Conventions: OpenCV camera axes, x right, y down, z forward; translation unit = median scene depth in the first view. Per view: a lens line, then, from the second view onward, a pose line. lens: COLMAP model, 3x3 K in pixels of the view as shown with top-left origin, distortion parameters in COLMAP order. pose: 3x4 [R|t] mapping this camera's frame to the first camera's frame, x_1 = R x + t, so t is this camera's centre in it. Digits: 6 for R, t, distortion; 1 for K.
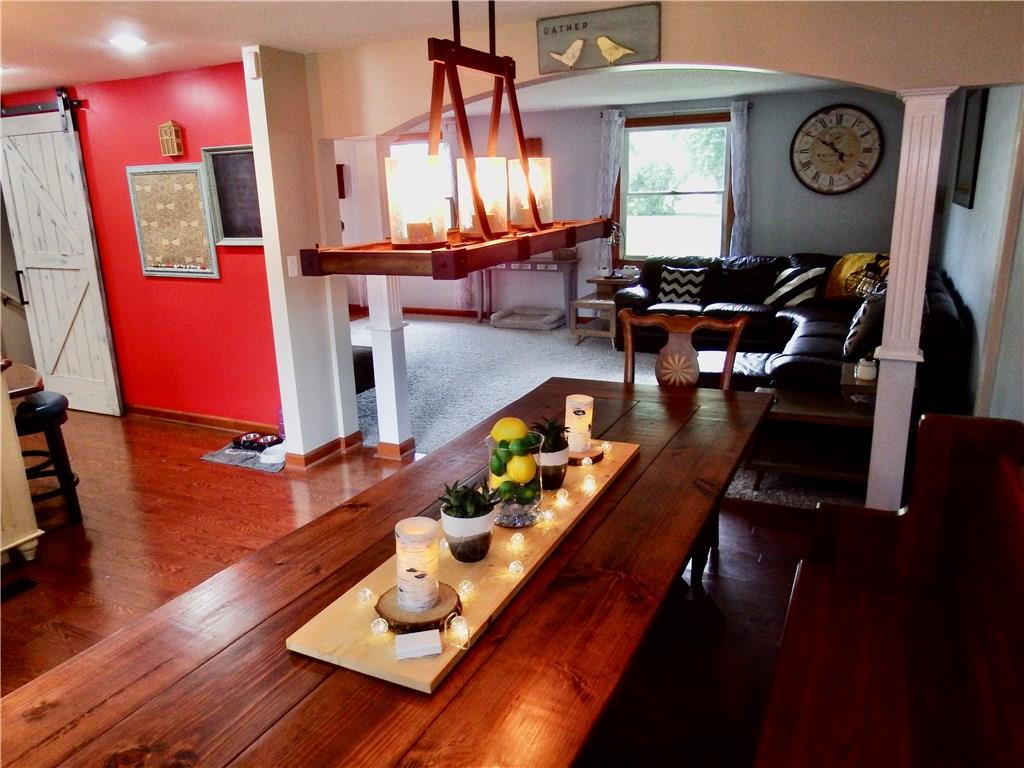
lens RADIAL K [[739.4, 0, 510.2], [0, 739.4, 387.0], [0, 0, 1]] dist [-0.017414, 0.006490]
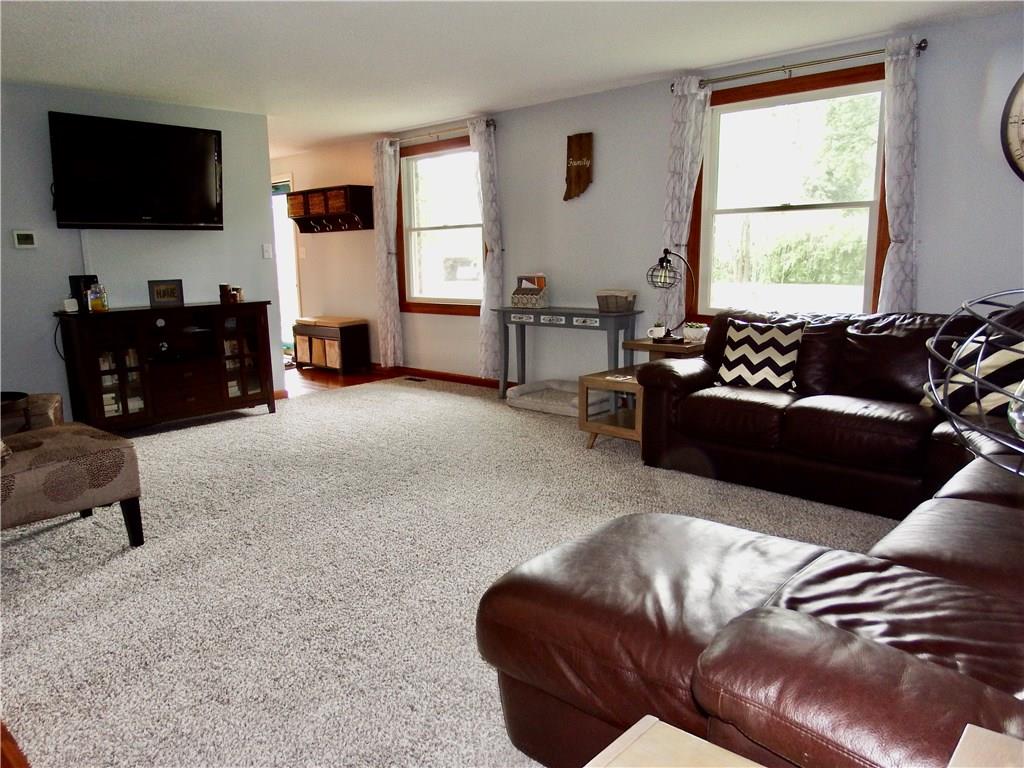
lens RADIAL K [[739.4, 0, 506.3], [0, 739.4, 389.5], [0, 0, 1]] dist [-0.017414, 0.006490]
pose [[0.956169, 0.075410, -0.282938, 0.192528], [-0.100724, 0.992008, -0.075992, -0.049846], [0.274946, 0.101160, 0.956123, 0.395391]]
